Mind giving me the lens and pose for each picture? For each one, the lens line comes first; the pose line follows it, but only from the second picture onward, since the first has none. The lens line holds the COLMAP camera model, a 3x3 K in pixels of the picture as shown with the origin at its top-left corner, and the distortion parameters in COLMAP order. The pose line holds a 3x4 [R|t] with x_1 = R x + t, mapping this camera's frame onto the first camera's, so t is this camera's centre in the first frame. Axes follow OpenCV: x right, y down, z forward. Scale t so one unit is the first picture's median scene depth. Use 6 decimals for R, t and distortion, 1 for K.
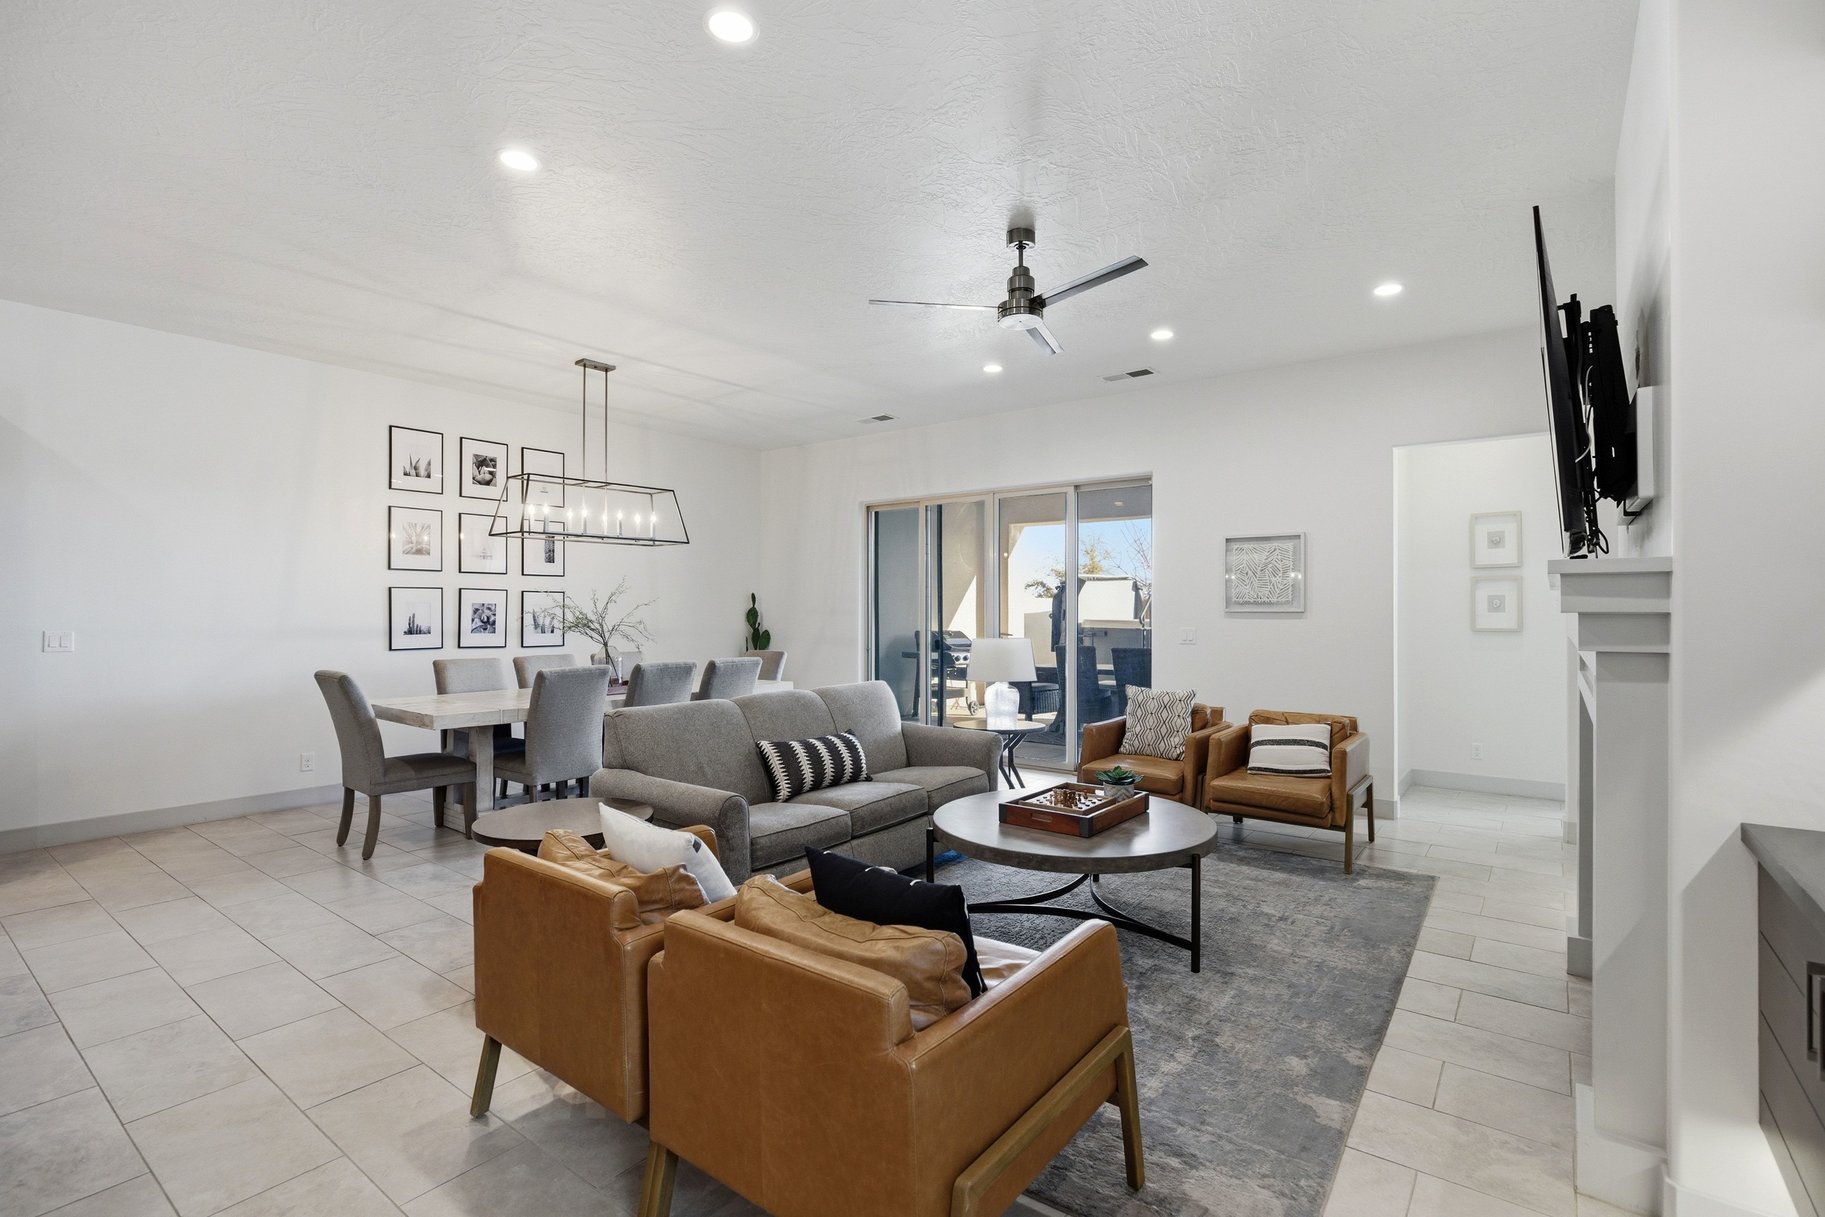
lens RADIAL K [[841.6, 0, 912.5], [0, 841.6, 608.5], [0, 0, 1]] dist [0.010143, -0.000306]
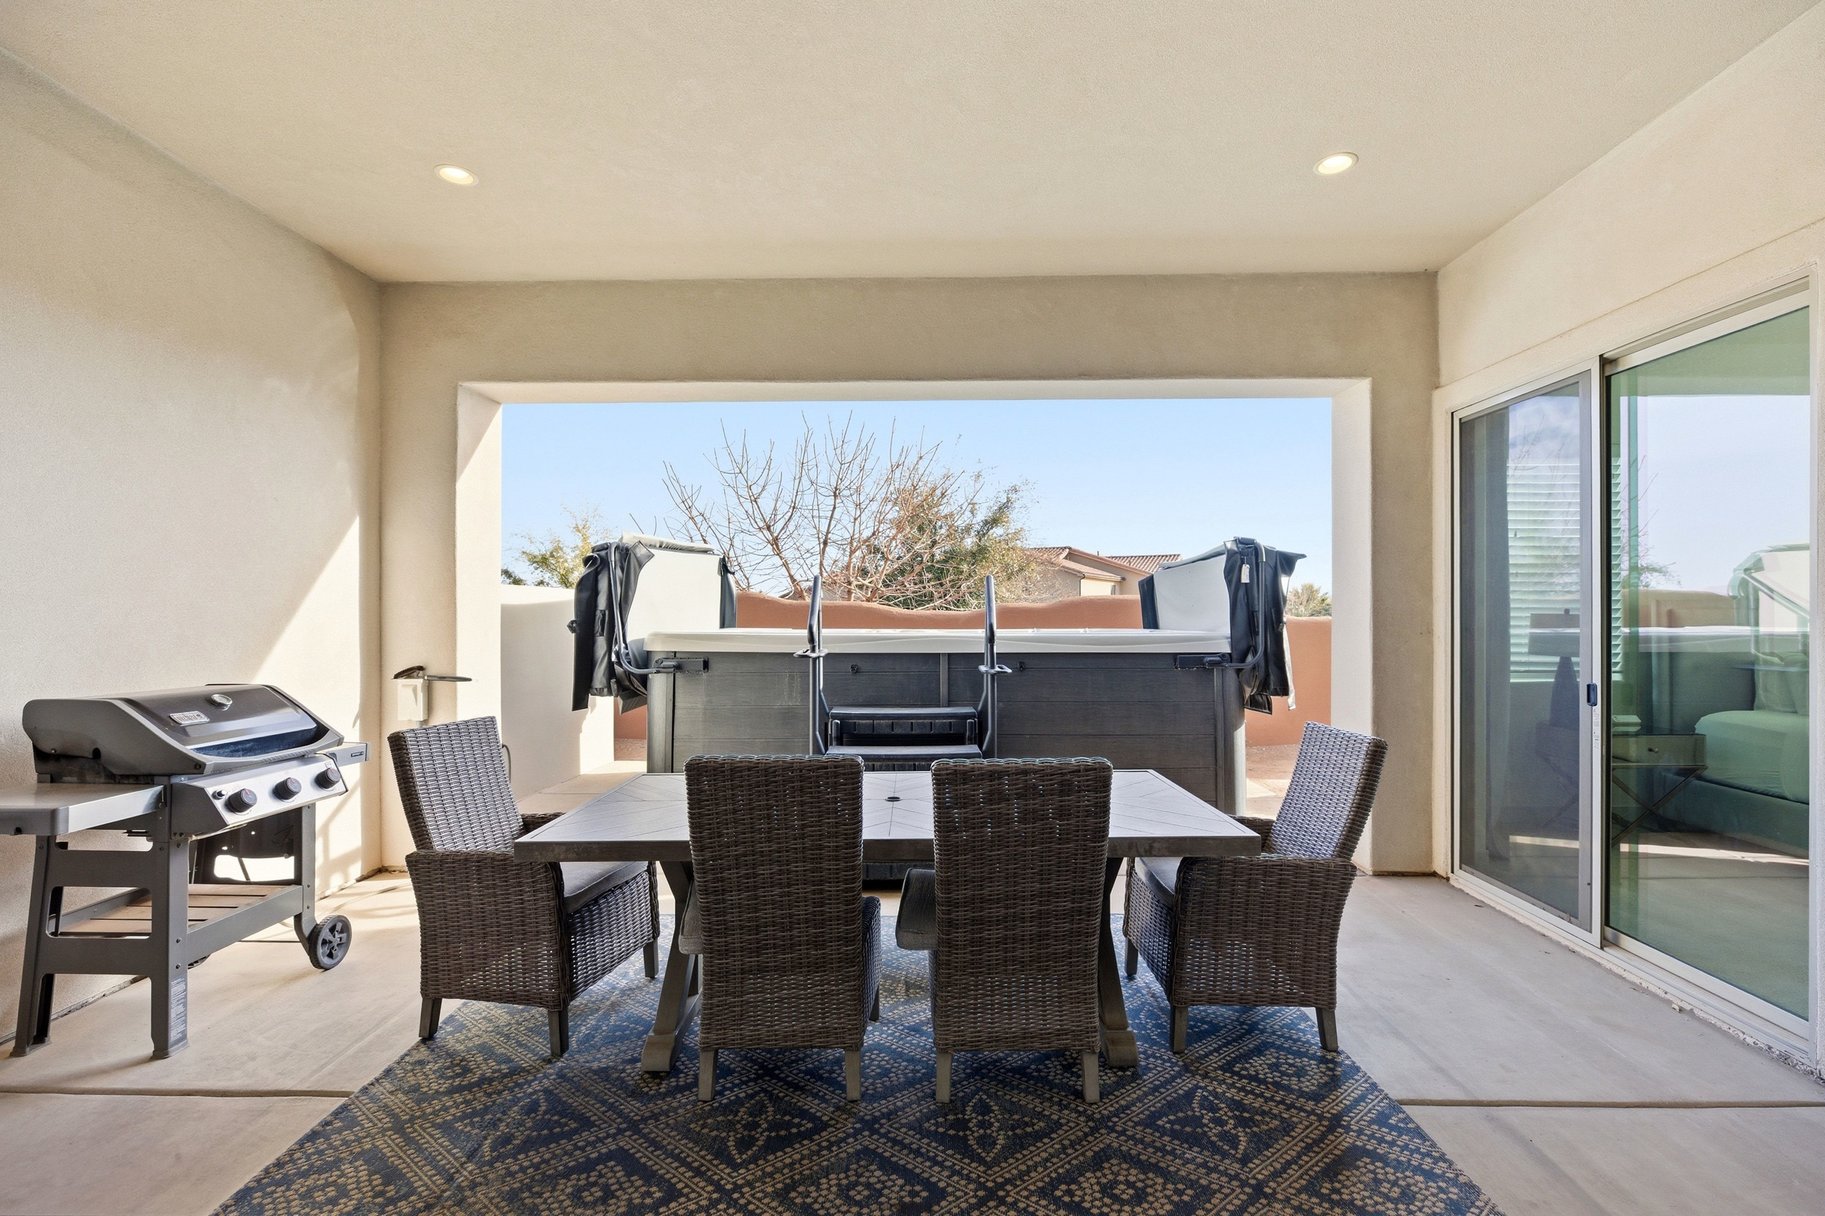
lens RADIAL K [[841.6, 0, 912.5], [0, 841.6, 608.0], [0, 0, 1]] dist [0.010143, -0.000306]
pose [[0.813654, -0.004434, 0.581332, 0.115652], [0.007620, 0.999966, -0.003039, 0.004931], [-0.581299, 0.006903, 0.813661, 1.084656]]
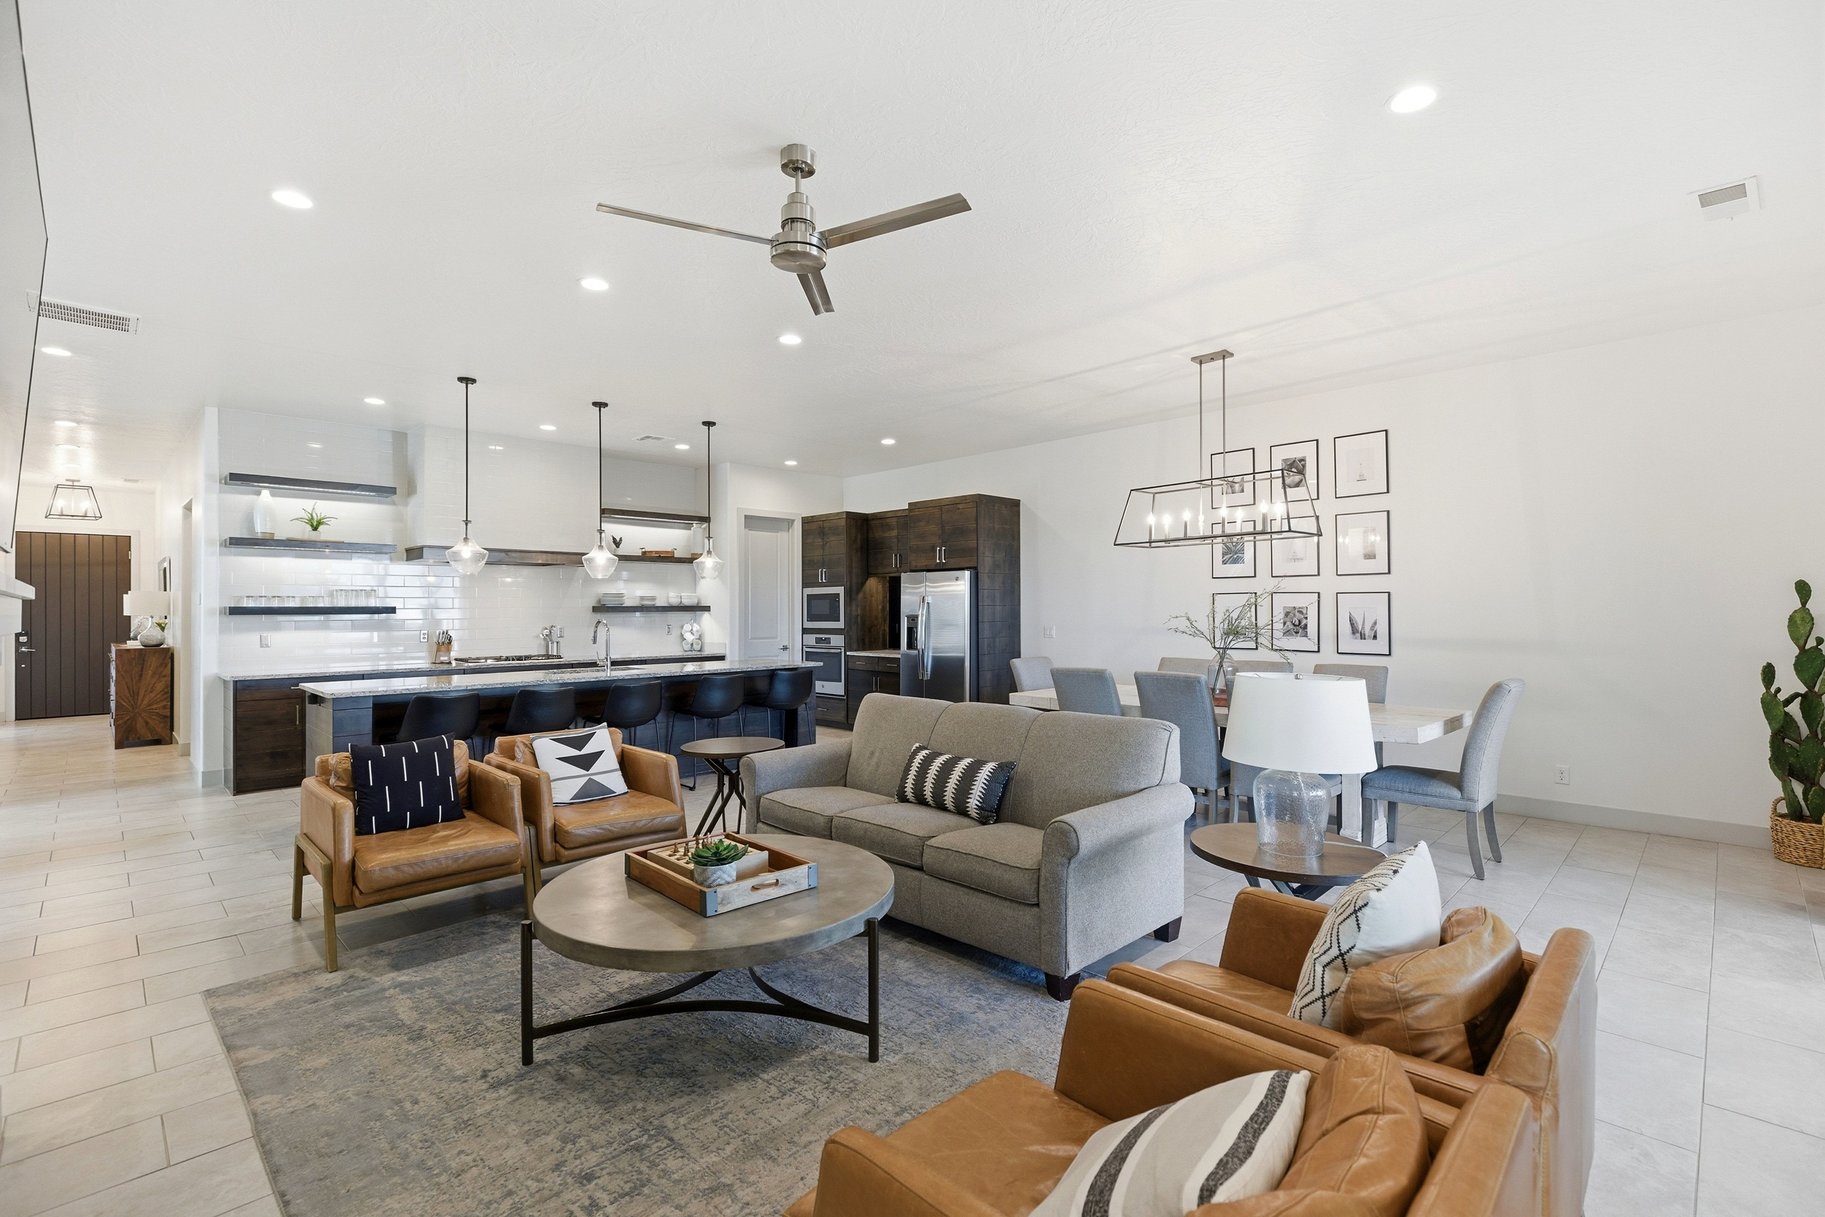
lens RADIAL K [[824.2, 0, 932.3], [0, 824.2, 604.5], [0, 0, 1]] dist [0.000929, 0.000230]
pose [[-0.121616, -0.006380, -0.992557, 0.517825], [0.005142, 0.999962, -0.007057, -0.003906], [0.992564, -0.005962, -0.121579, 0.710181]]
